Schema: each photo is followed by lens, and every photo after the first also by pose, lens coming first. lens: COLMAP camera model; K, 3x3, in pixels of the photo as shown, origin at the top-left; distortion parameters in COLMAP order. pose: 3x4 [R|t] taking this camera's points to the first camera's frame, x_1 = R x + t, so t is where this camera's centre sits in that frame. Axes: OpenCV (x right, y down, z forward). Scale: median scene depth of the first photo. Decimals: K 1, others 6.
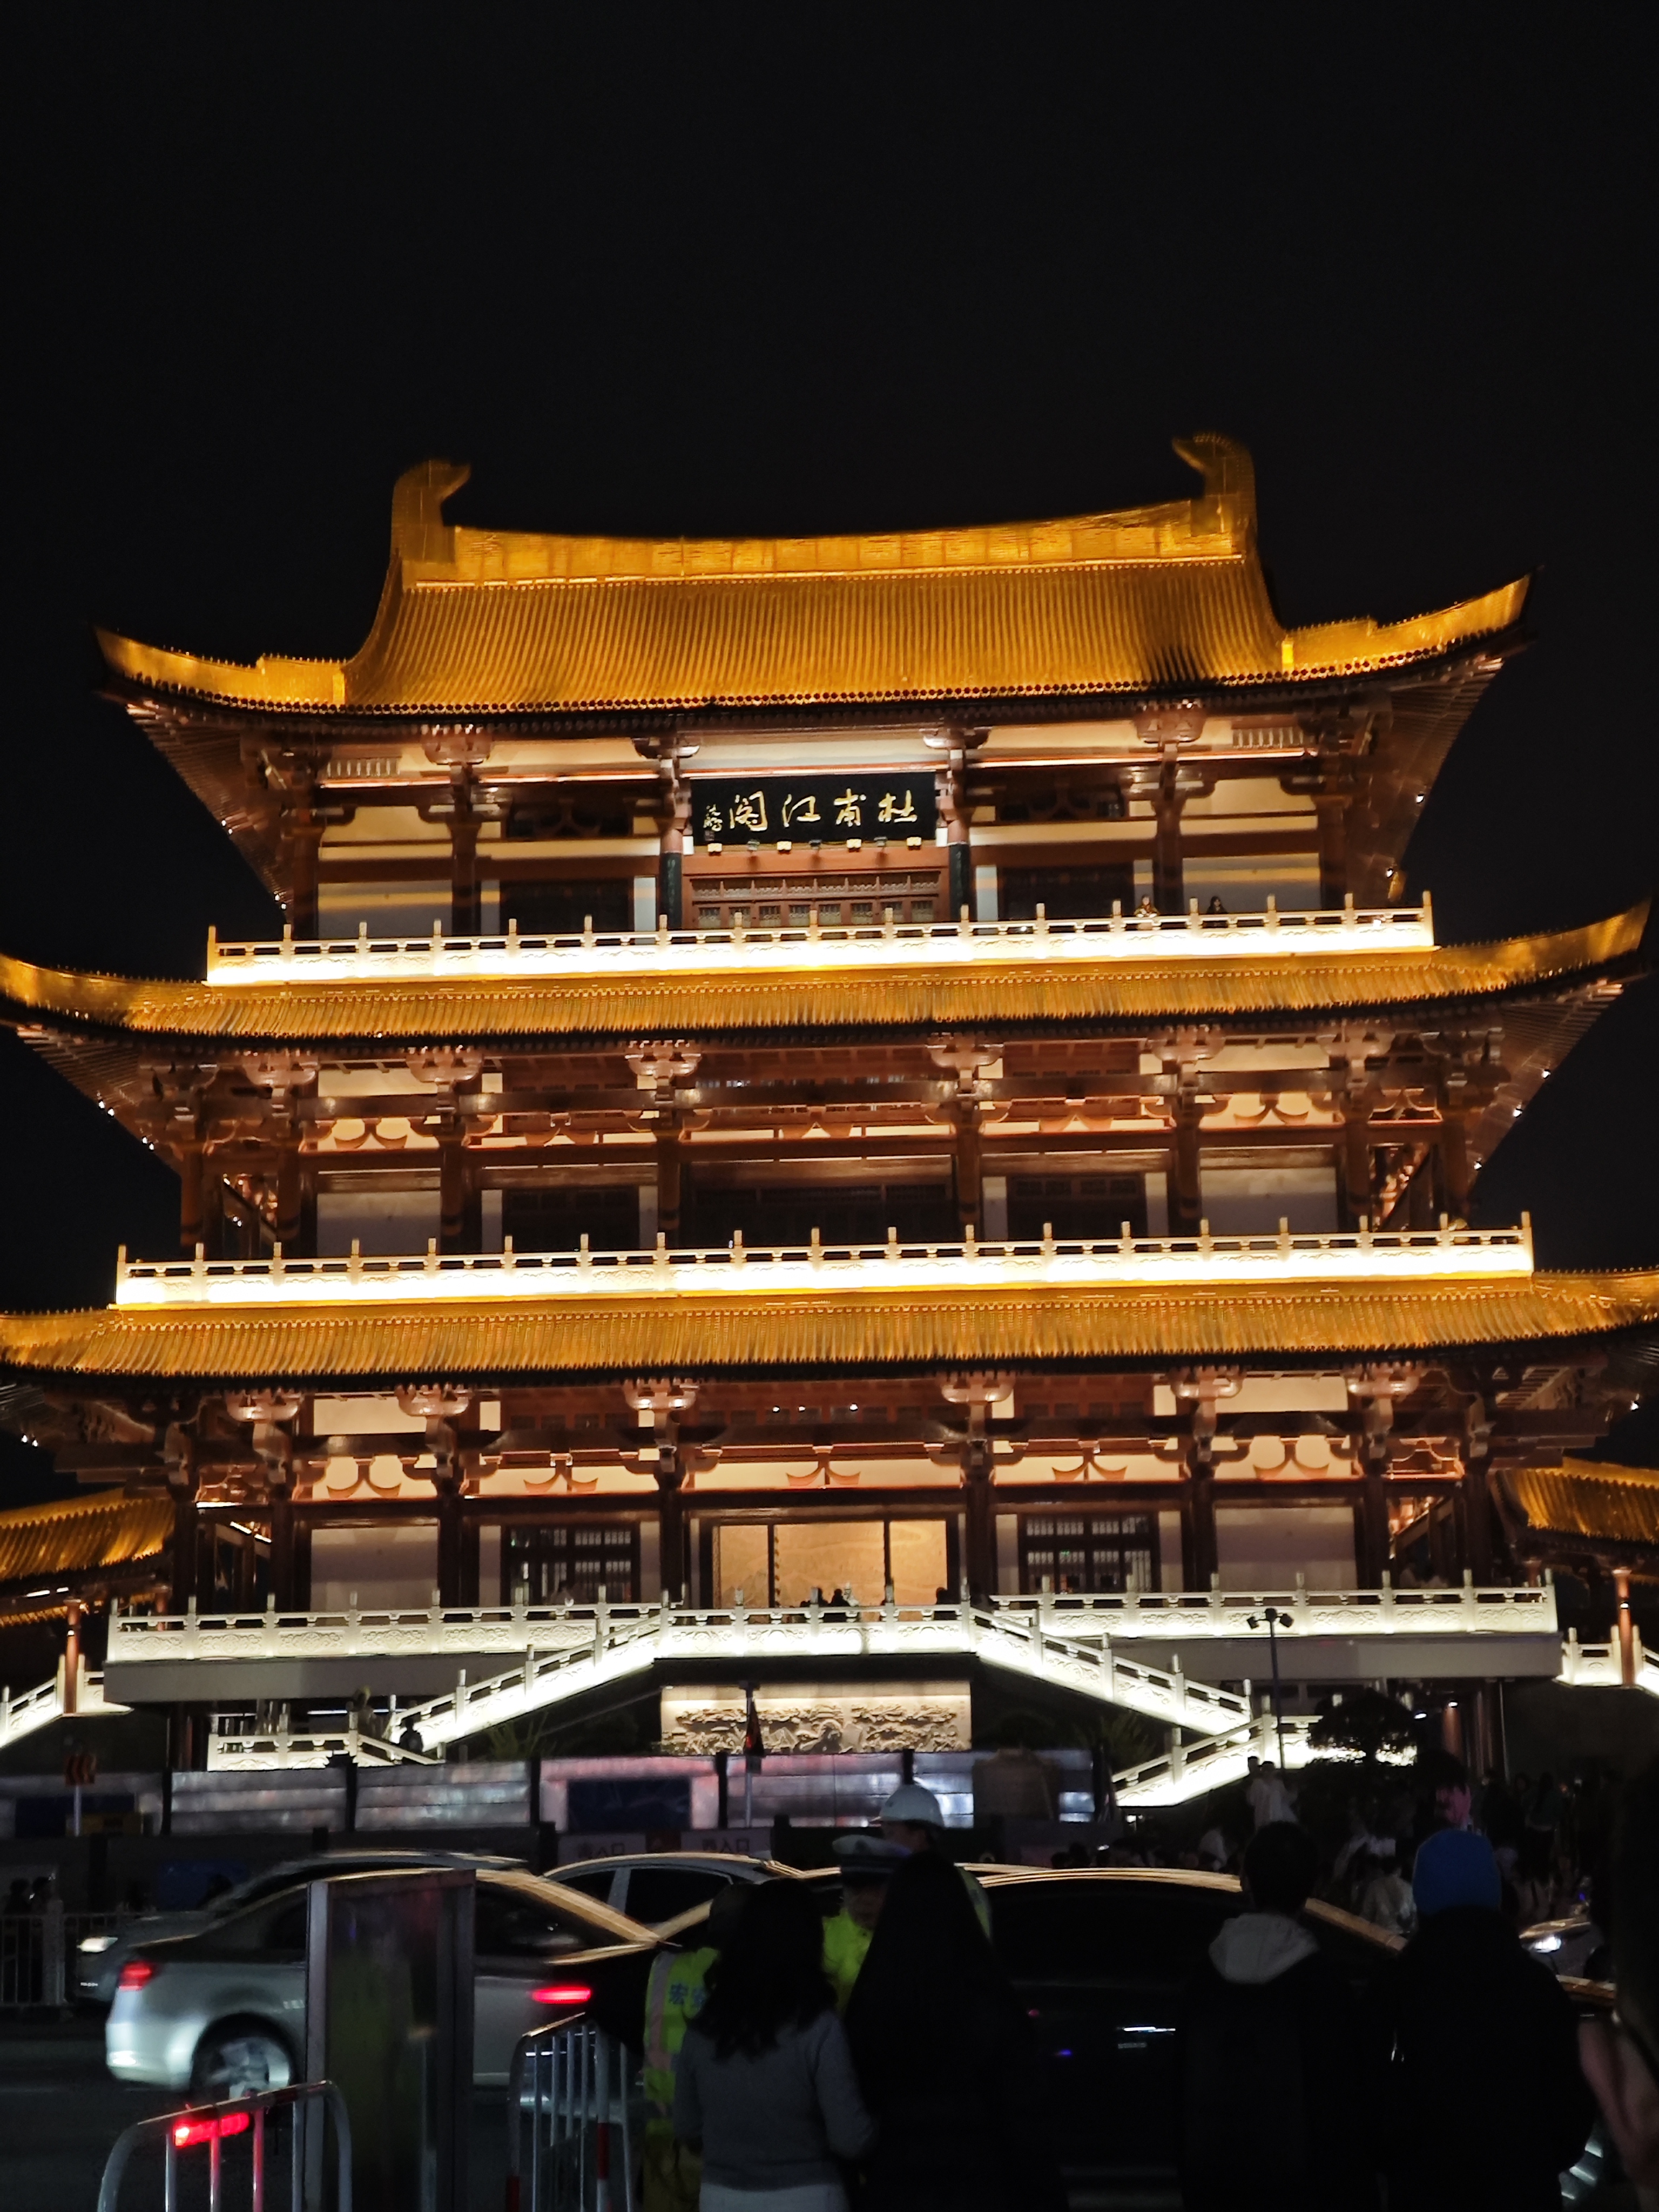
lens RADIAL K [[3419.8, 0, 735.3], [0, 3419.8, 1110.4], [0, 0, 1]] dist [0.276282, -1.722013]
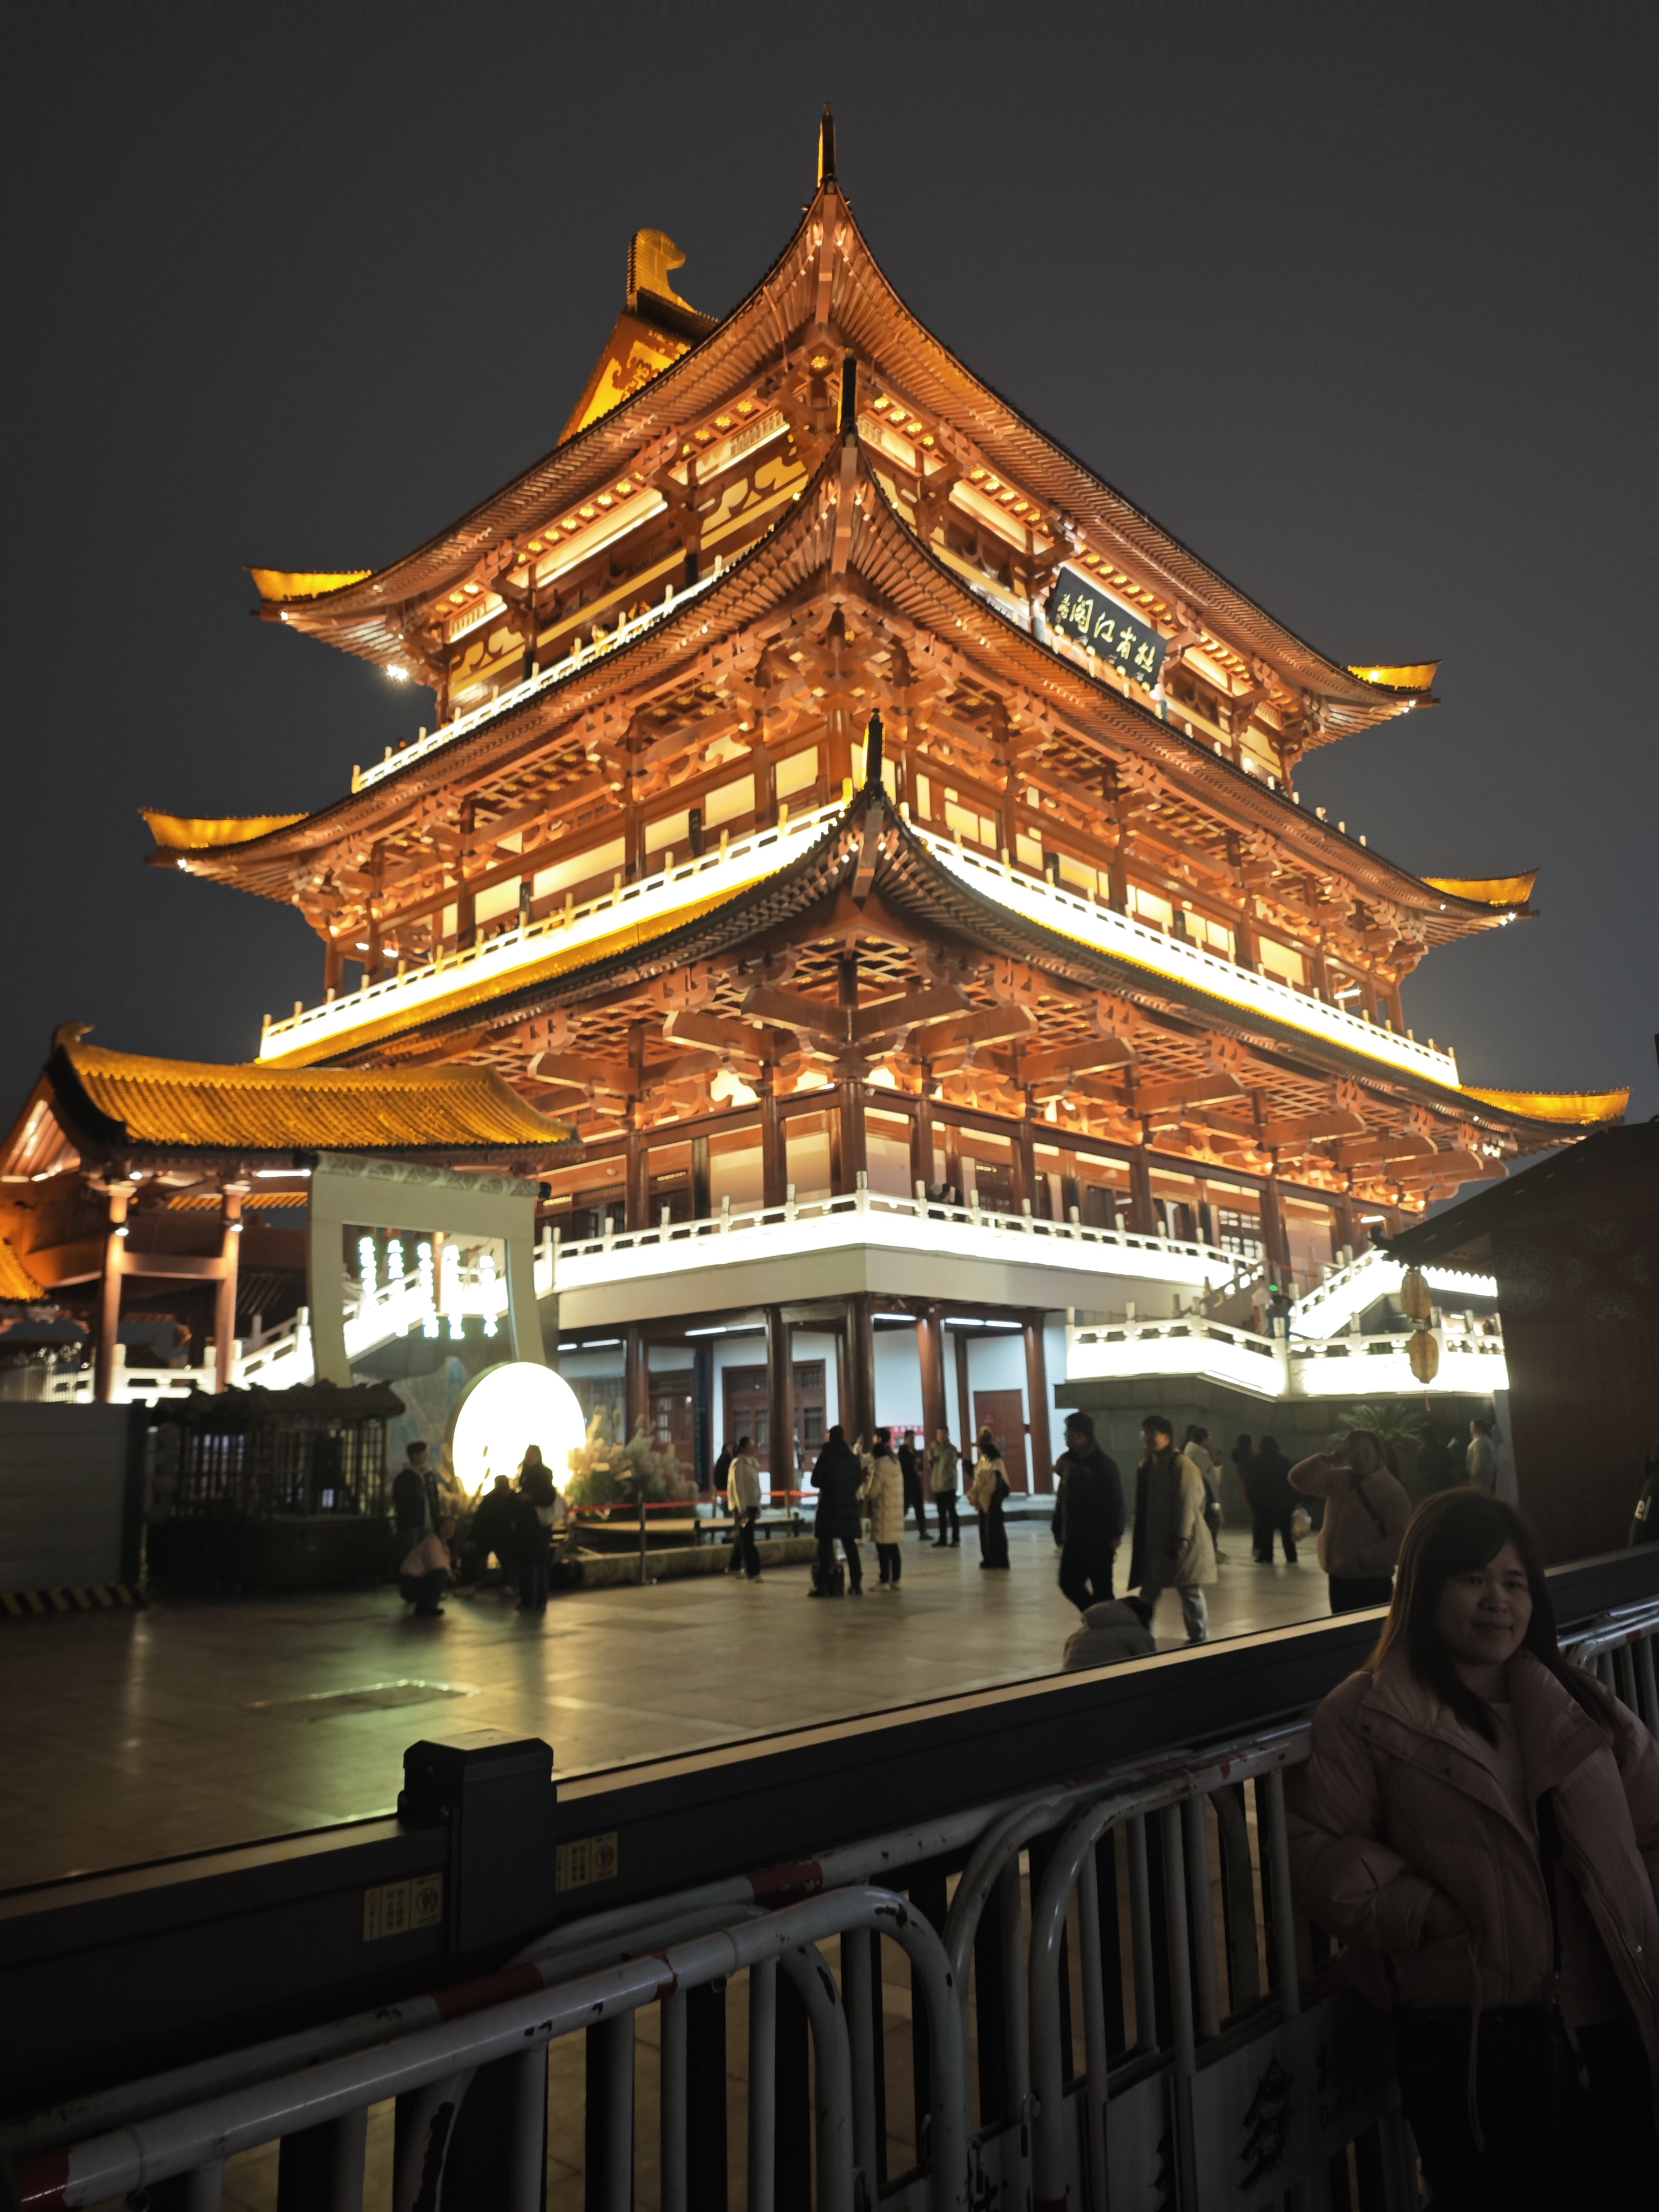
lens RADIAL K [[1497.4, 0, 769.6], [0, 1497.4, 1106.2], [0, 0, 1]] dist [0.003508, 0.001573]
pose [[0.644463, 0.167063, 0.746162, -0.449521], [-0.147103, 0.984700, -0.093417, 0.156540], [-0.750352, -0.049559, 0.659178, 0.744233]]
